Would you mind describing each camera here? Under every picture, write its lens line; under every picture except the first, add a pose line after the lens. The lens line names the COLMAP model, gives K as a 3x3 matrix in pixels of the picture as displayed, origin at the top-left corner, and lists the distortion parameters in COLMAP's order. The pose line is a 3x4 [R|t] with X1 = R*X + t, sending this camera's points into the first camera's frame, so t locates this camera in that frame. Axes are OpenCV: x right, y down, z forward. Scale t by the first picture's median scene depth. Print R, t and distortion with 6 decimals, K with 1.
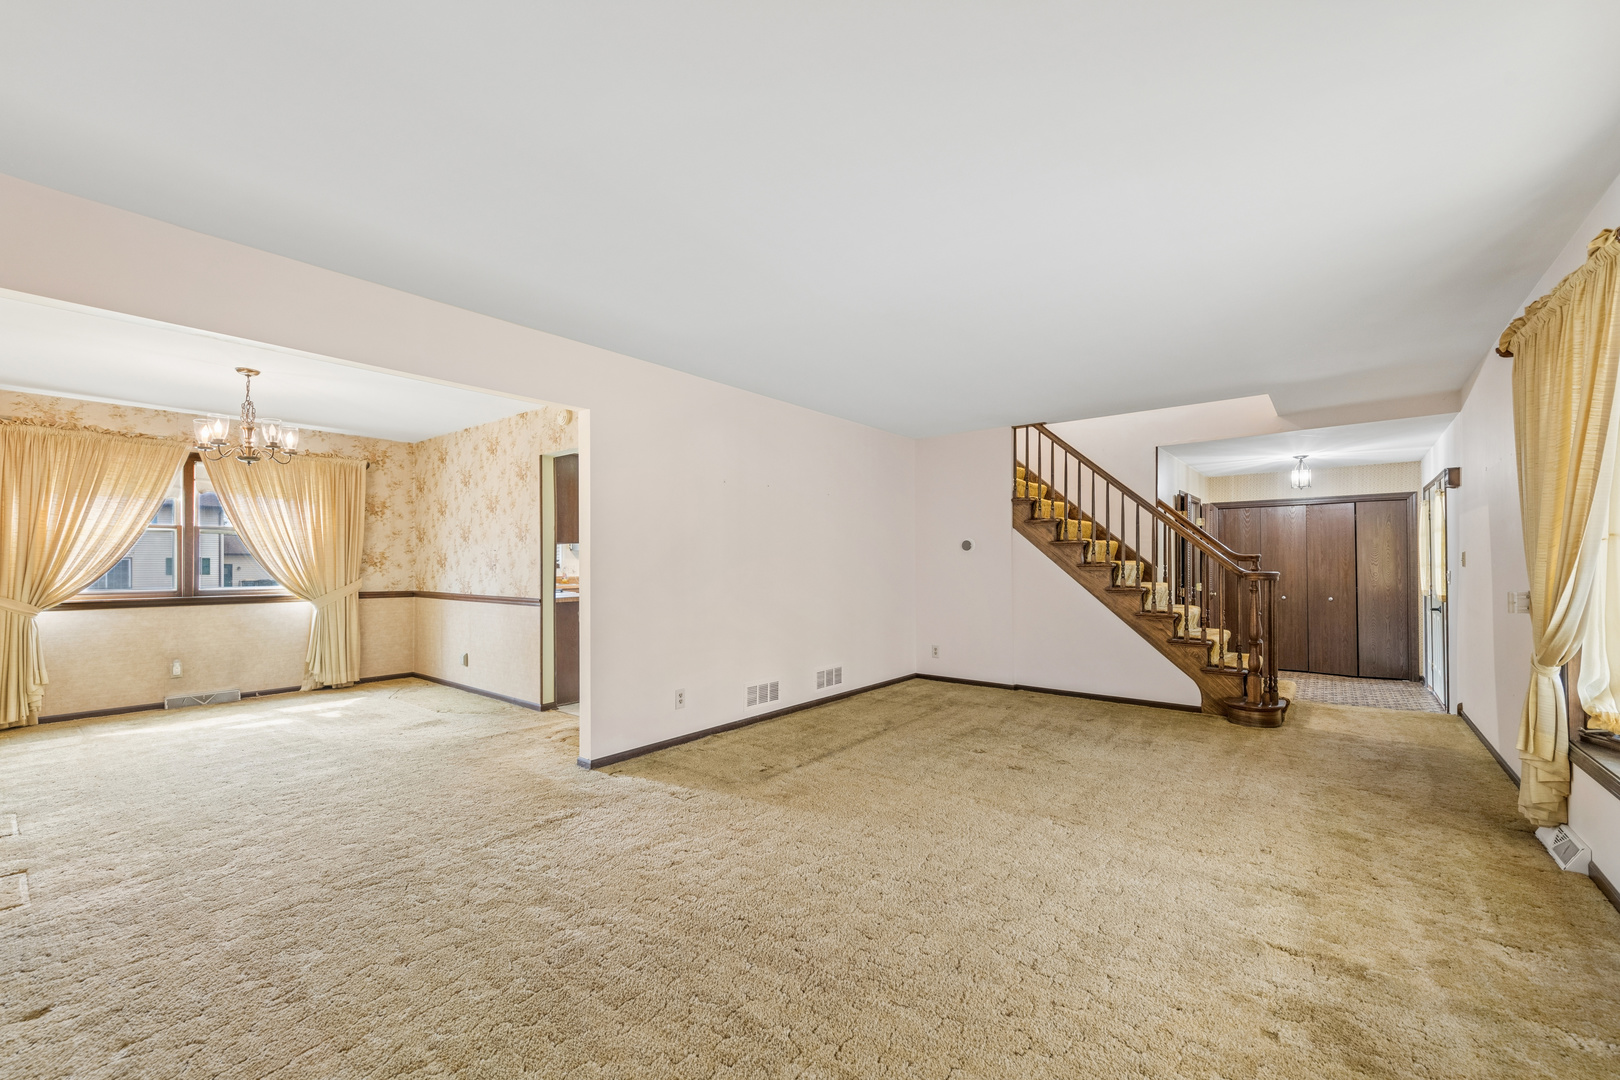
lens RADIAL K [[649.6, 0, 801.7], [0, 649.6, 555.4], [0, 0, 1]] dist [0.002062, -0.000084]
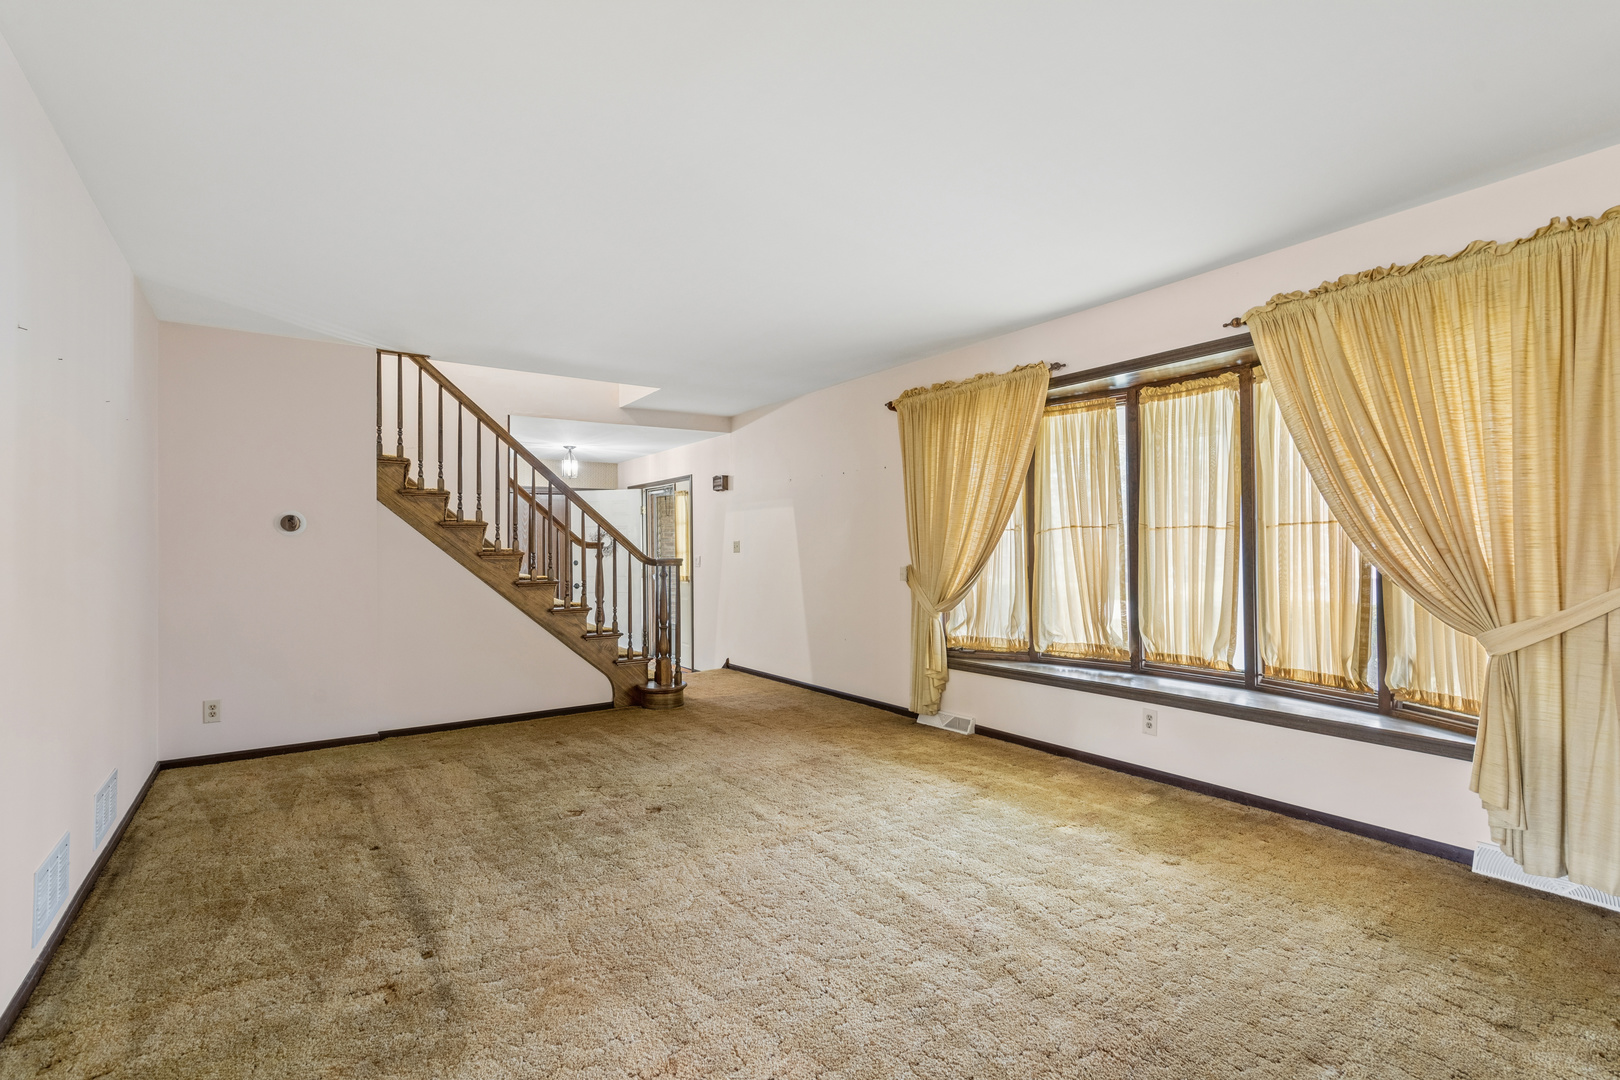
lens RADIAL K [[763.3, 0, 806.9], [0, 763.3, 538.7], [0, 0, 1]] dist [0.013959, -0.000739]
pose [[0.262808, 0.012494, 0.964767, -0.385038], [-0.004645, 0.999921, -0.011684, 0.006492], [-0.964837, -0.001411, 0.262845, 0.428687]]
